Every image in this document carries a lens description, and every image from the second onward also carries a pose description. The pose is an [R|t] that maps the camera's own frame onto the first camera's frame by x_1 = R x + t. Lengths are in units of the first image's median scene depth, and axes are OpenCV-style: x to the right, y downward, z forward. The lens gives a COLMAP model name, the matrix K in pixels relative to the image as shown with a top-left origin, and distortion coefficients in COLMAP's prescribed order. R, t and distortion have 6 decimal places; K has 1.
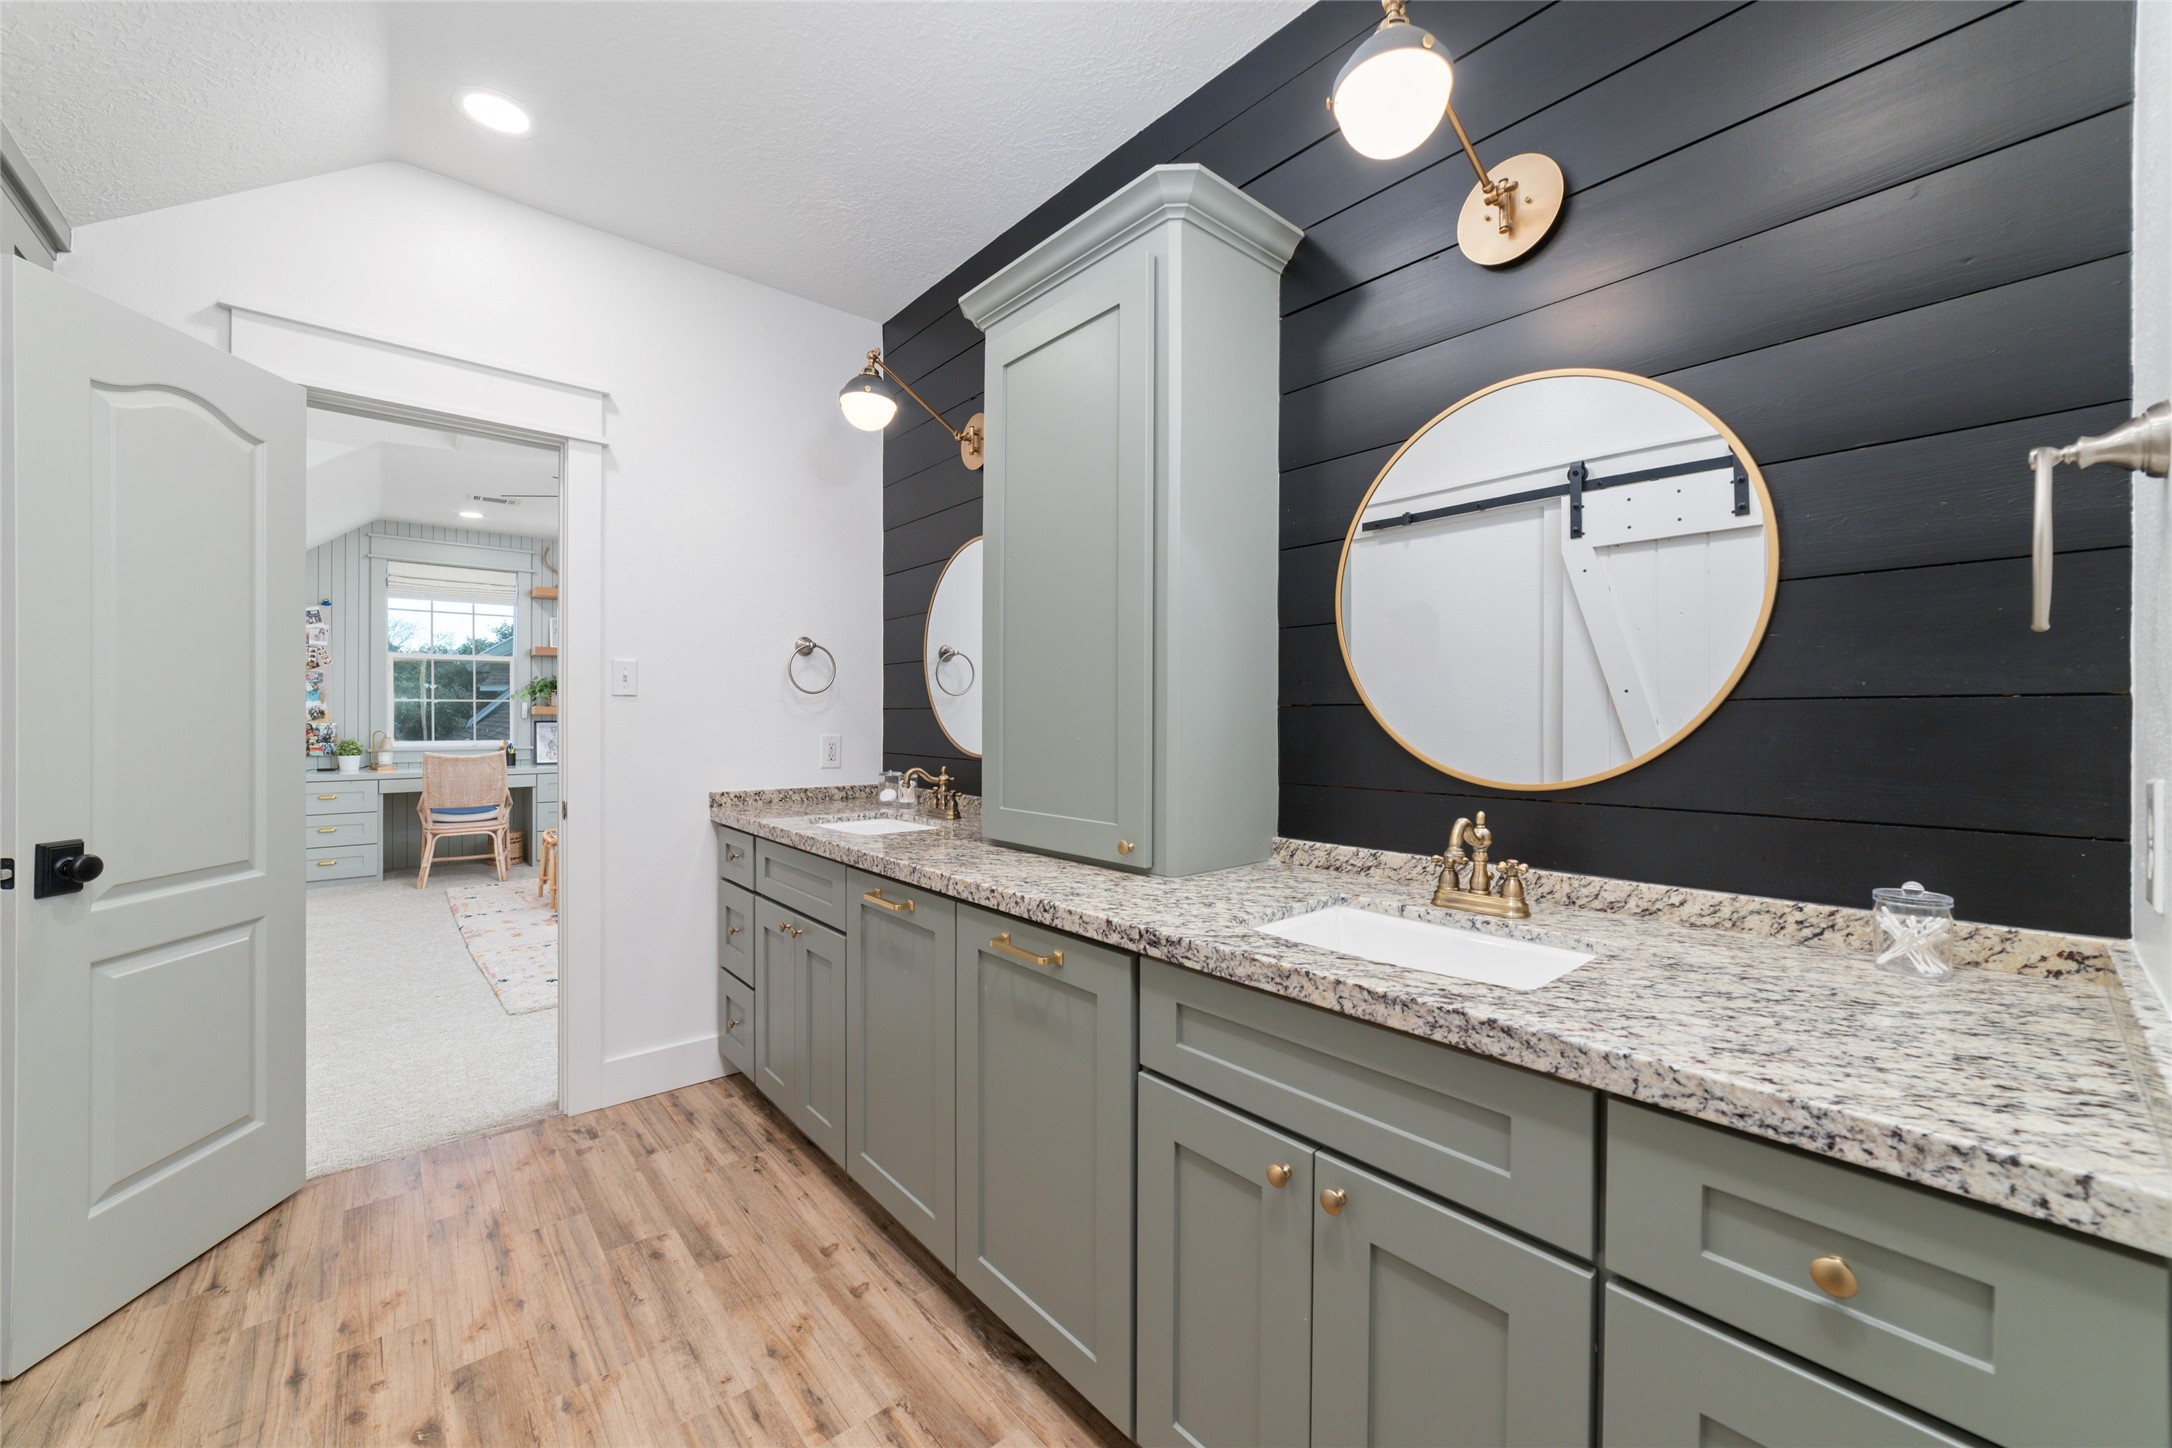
lens RADIAL K [[825.6, 0, 1079.7], [0, 825.6, 722.0], [0, 0, 1]] dist [-0.015758, 0.004194]
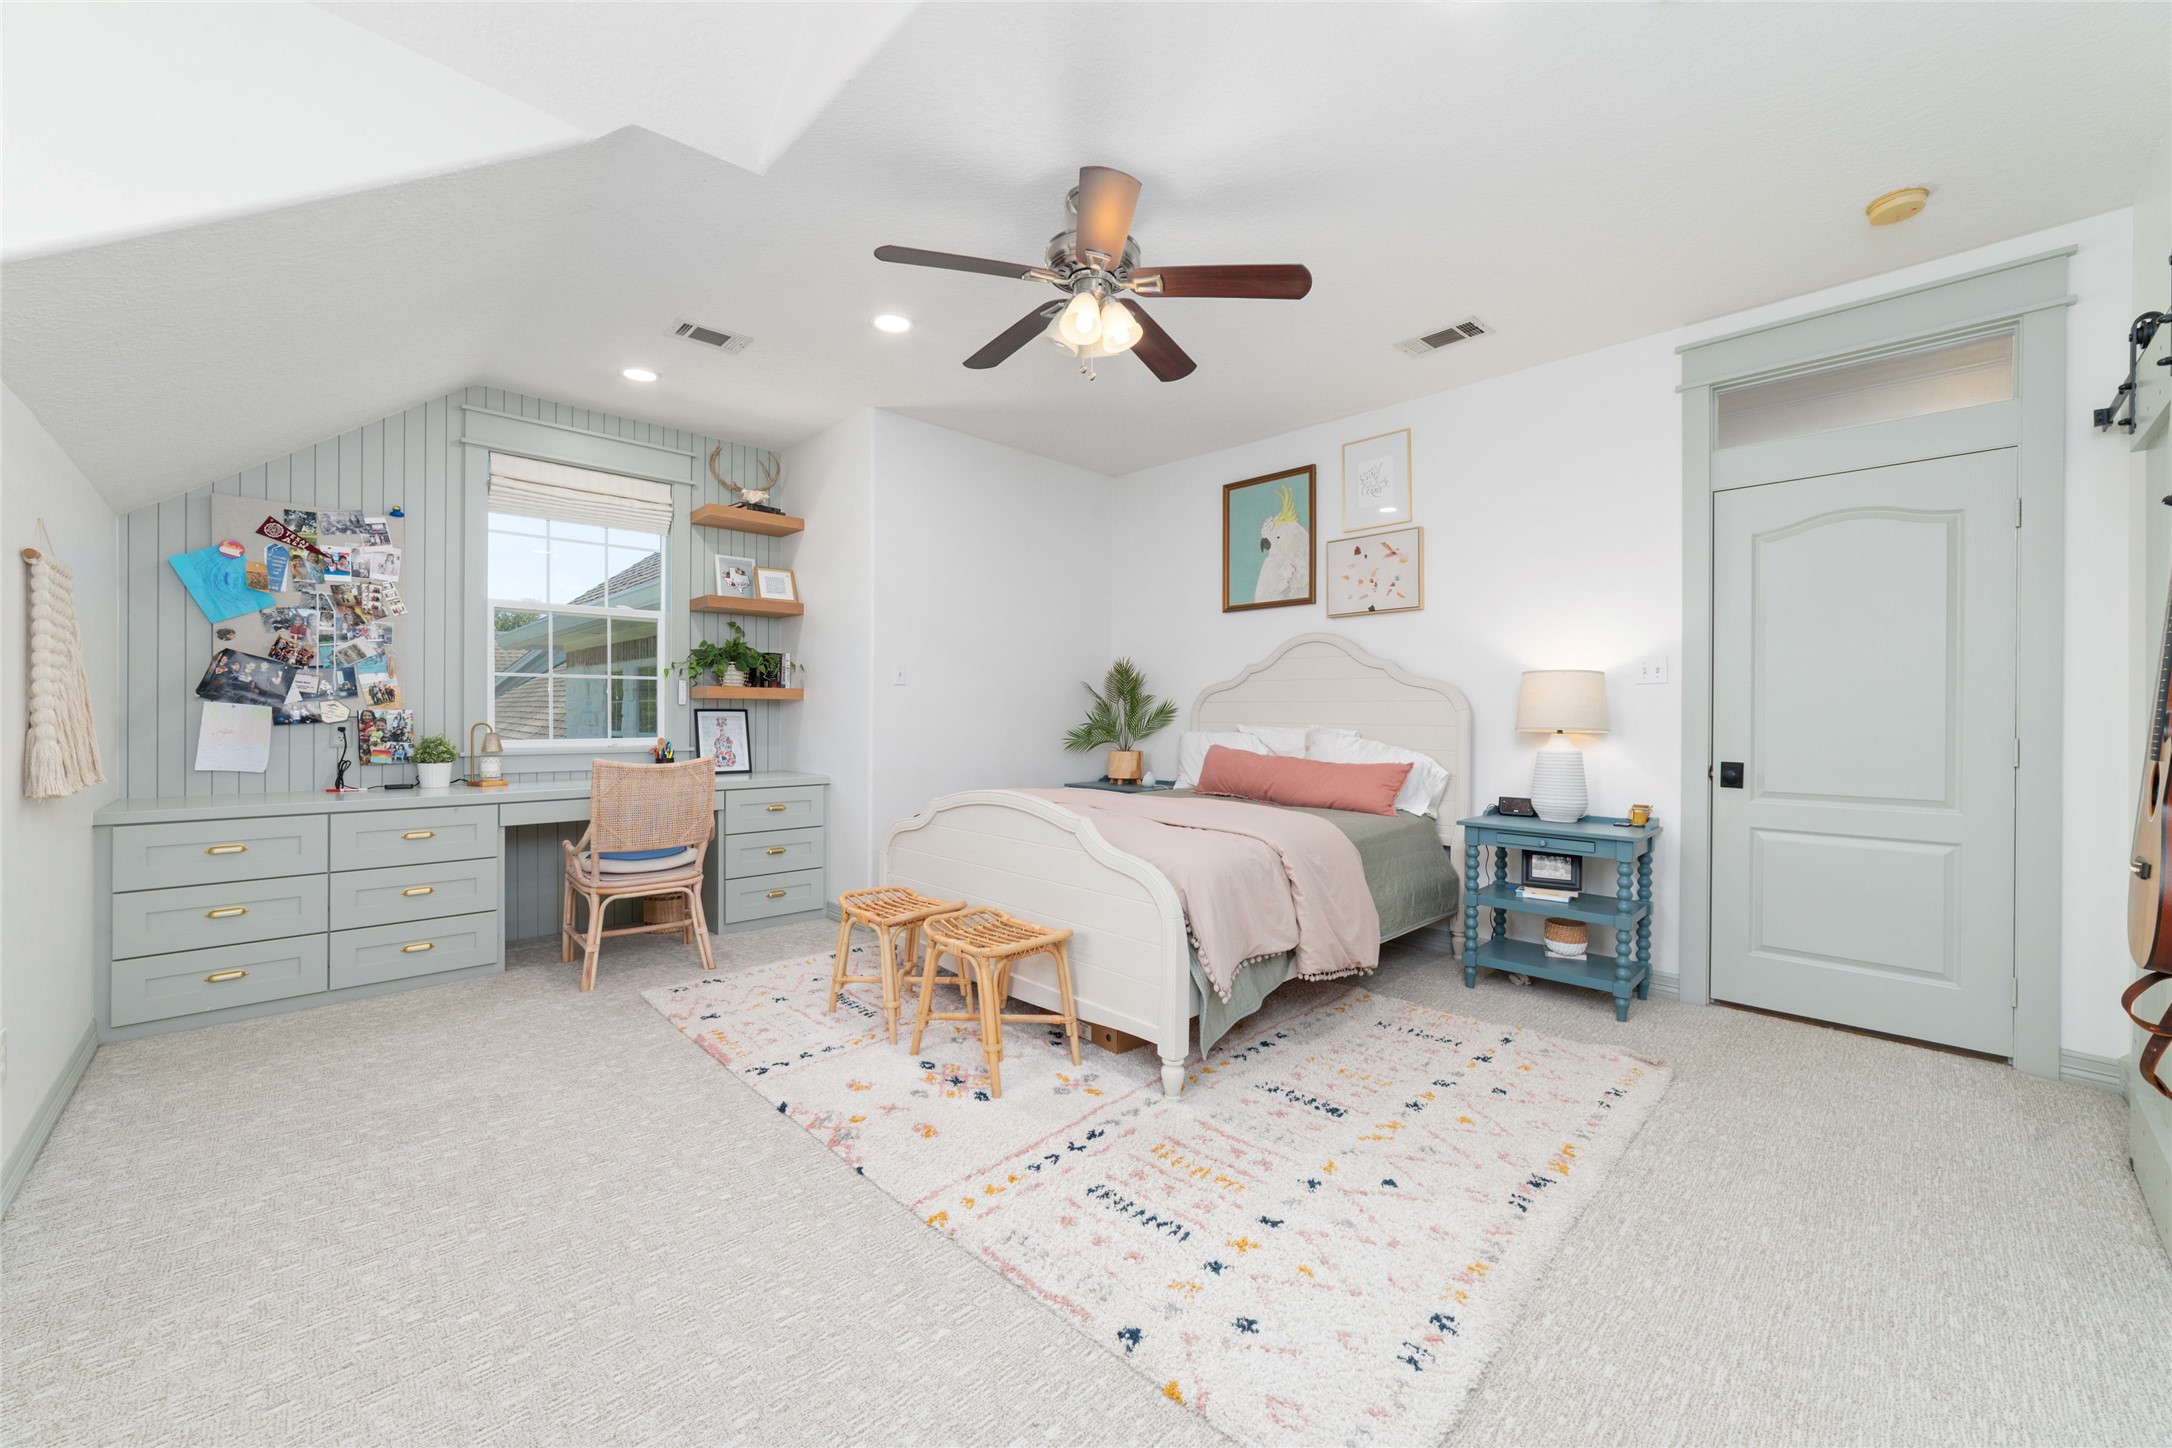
lens RADIAL K [[825.6, 0, 1084.9], [0, 825.6, 716.9], [0, 0, 1]] dist [-0.015758, 0.004194]
pose [[0.998265, -0.001056, 0.058872, -0.445642], [0.001024, 0.999999, 0.000570, 0.006712], [-0.058873, -0.000509, 0.998265, 0.360486]]
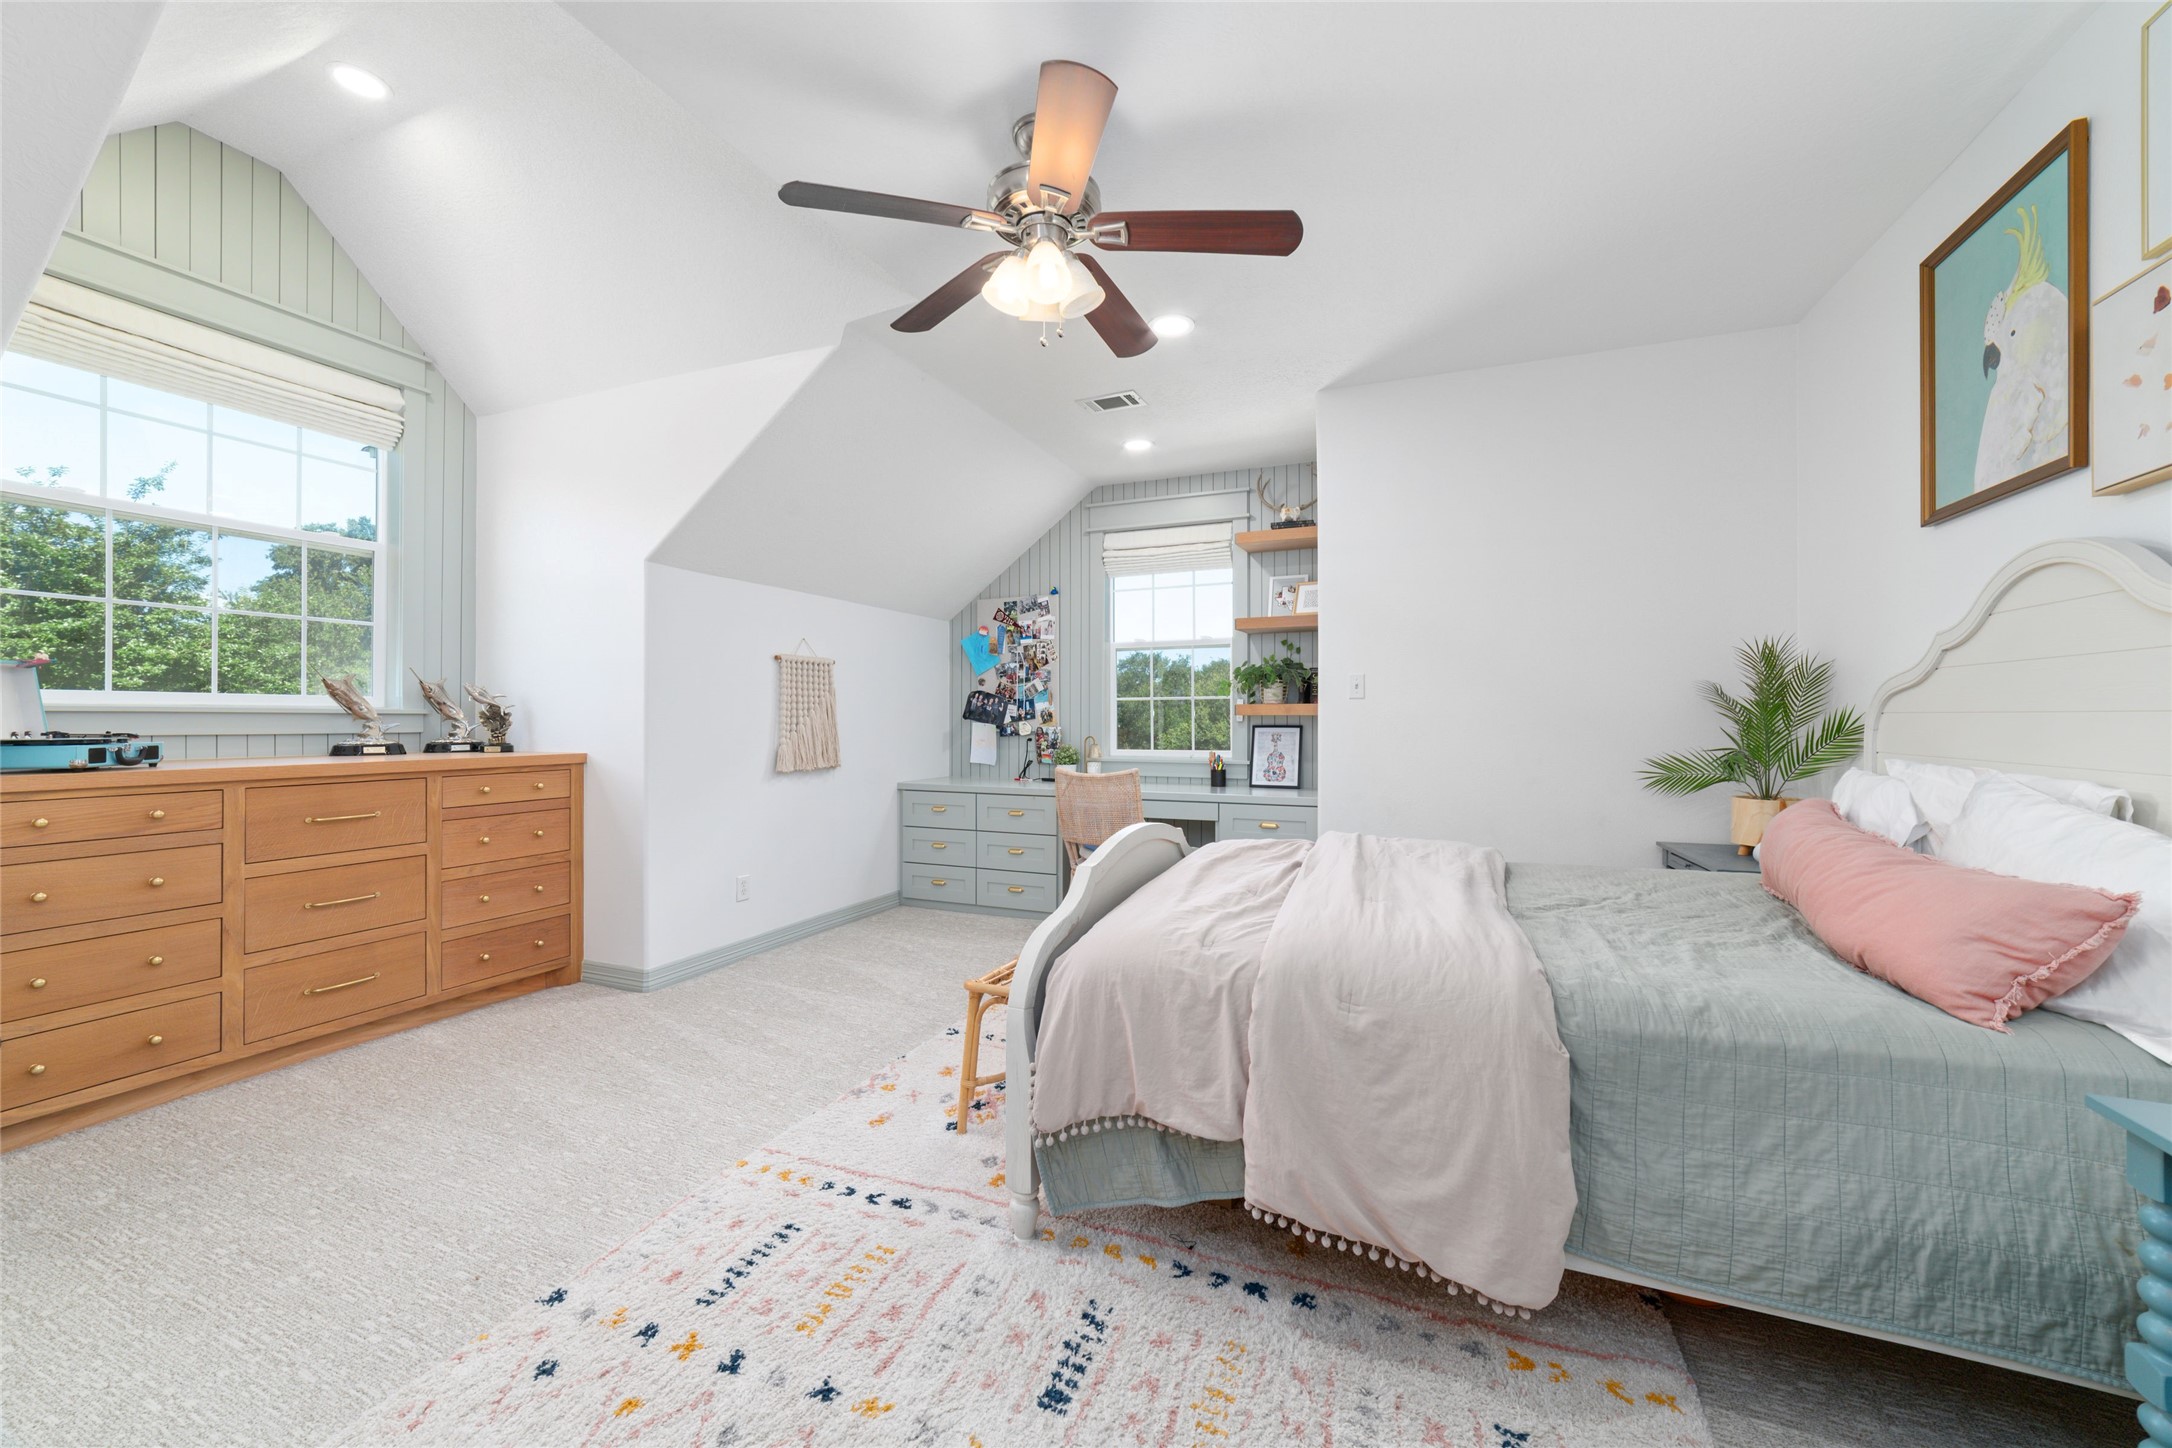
lens RADIAL K [[825.6, 0, 1087.8], [0, 825.6, 718.8], [0, 0, 1]] dist [-0.015758, 0.004194]
pose [[0.448697, -0.005821, -0.893665, -0.102796], [-0.000390, 0.999977, -0.006709, -0.001537], [0.893684, 0.003359, 0.448685, 0.630228]]
